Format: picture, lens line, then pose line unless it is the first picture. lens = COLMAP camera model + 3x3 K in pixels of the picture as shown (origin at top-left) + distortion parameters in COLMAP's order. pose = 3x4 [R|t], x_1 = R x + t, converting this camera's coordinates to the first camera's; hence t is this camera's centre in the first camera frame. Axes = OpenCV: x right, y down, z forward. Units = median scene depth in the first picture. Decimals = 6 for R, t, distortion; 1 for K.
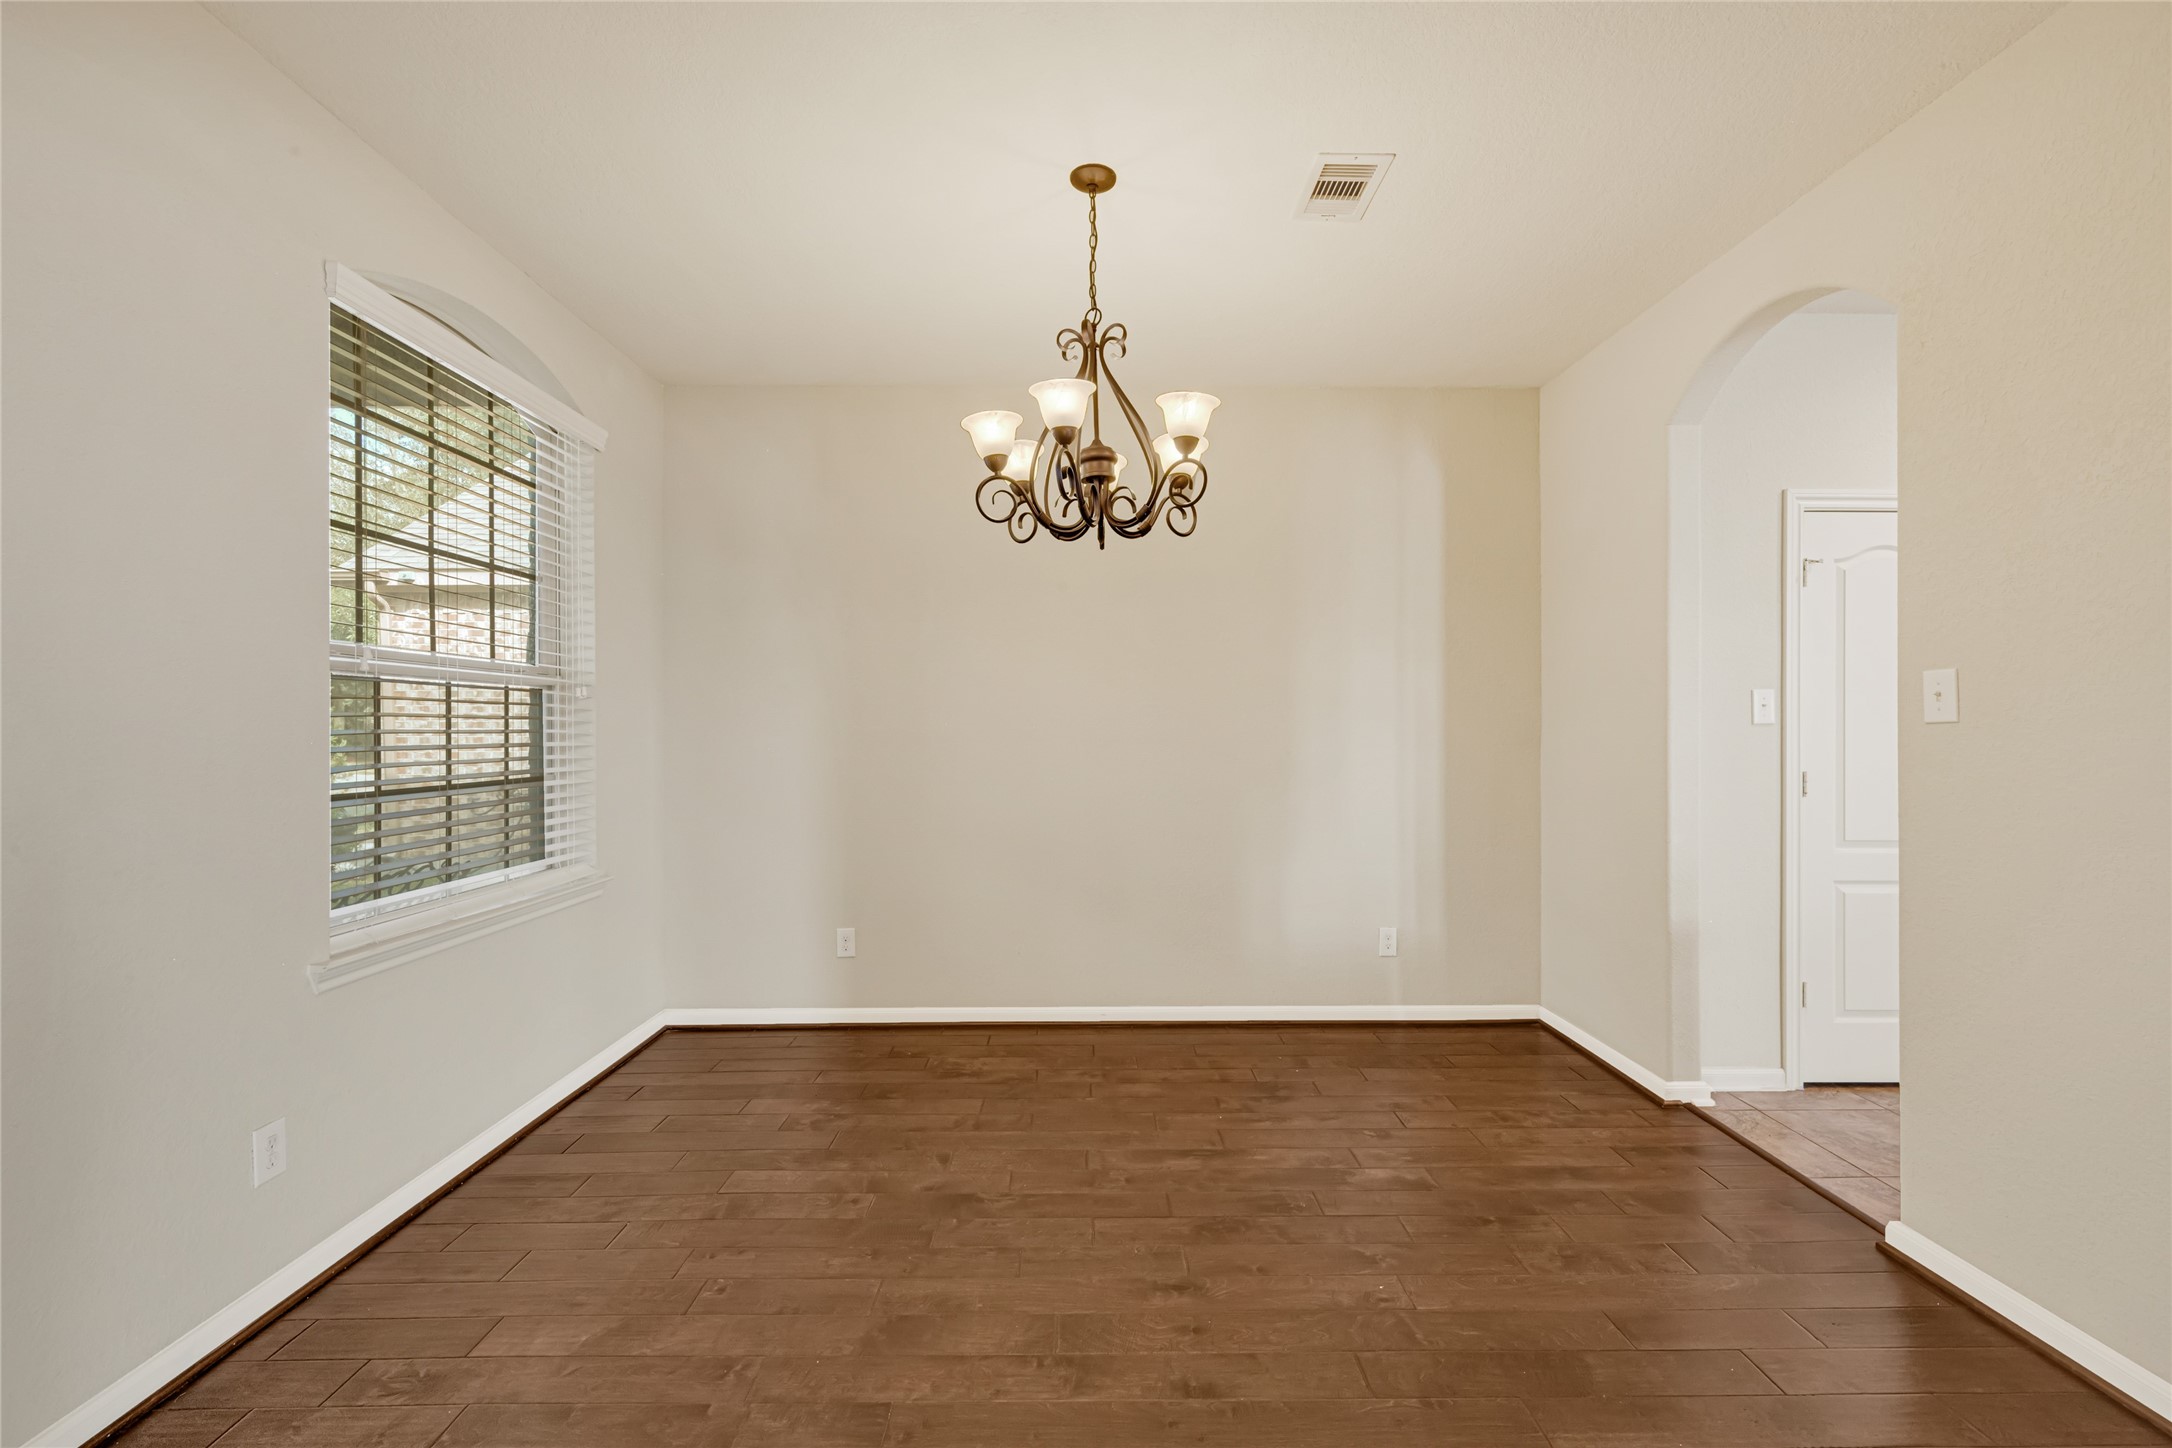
lens RADIAL K [[908.3, 0, 1086.6], [0, 908.3, 727.4], [0, 0, 1]] dist [0.004230, -0.000254]
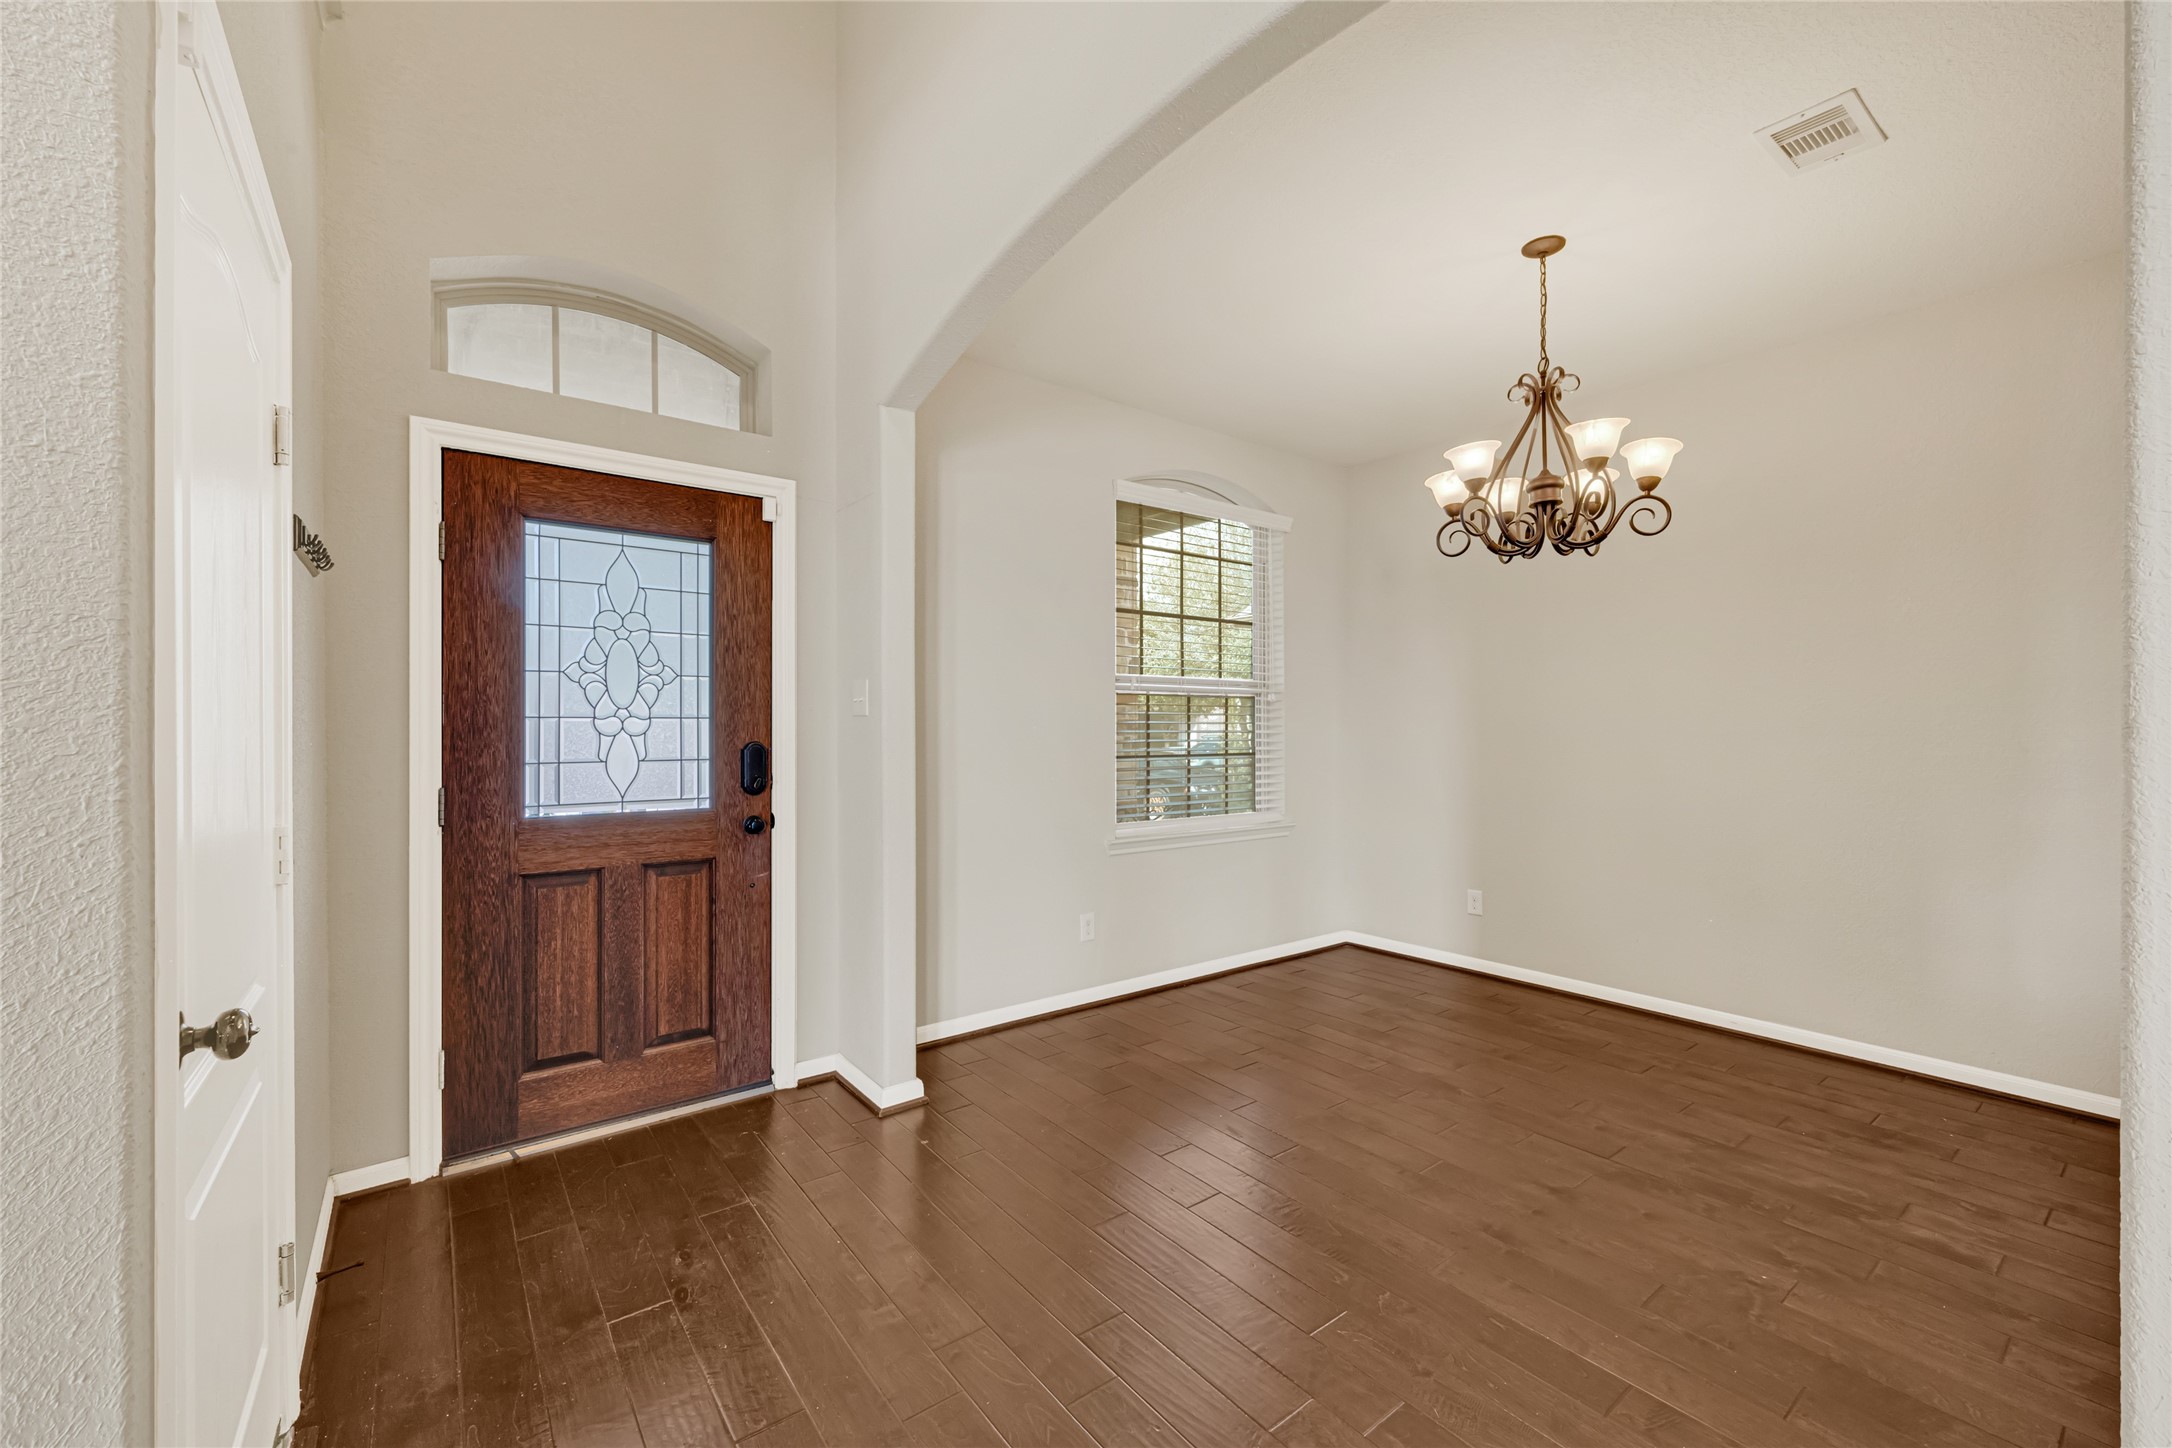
lens RADIAL K [[908.3, 0, 1086.6], [0, 908.3, 727.4], [0, 0, 1]] dist [0.004230, -0.000254]
pose [[0.586181, 0.000636, -0.810180, 0.499915], [-0.001648, 0.999999, -0.000408, 0.012551], [0.810179, 0.001574, 0.586181, -0.130942]]
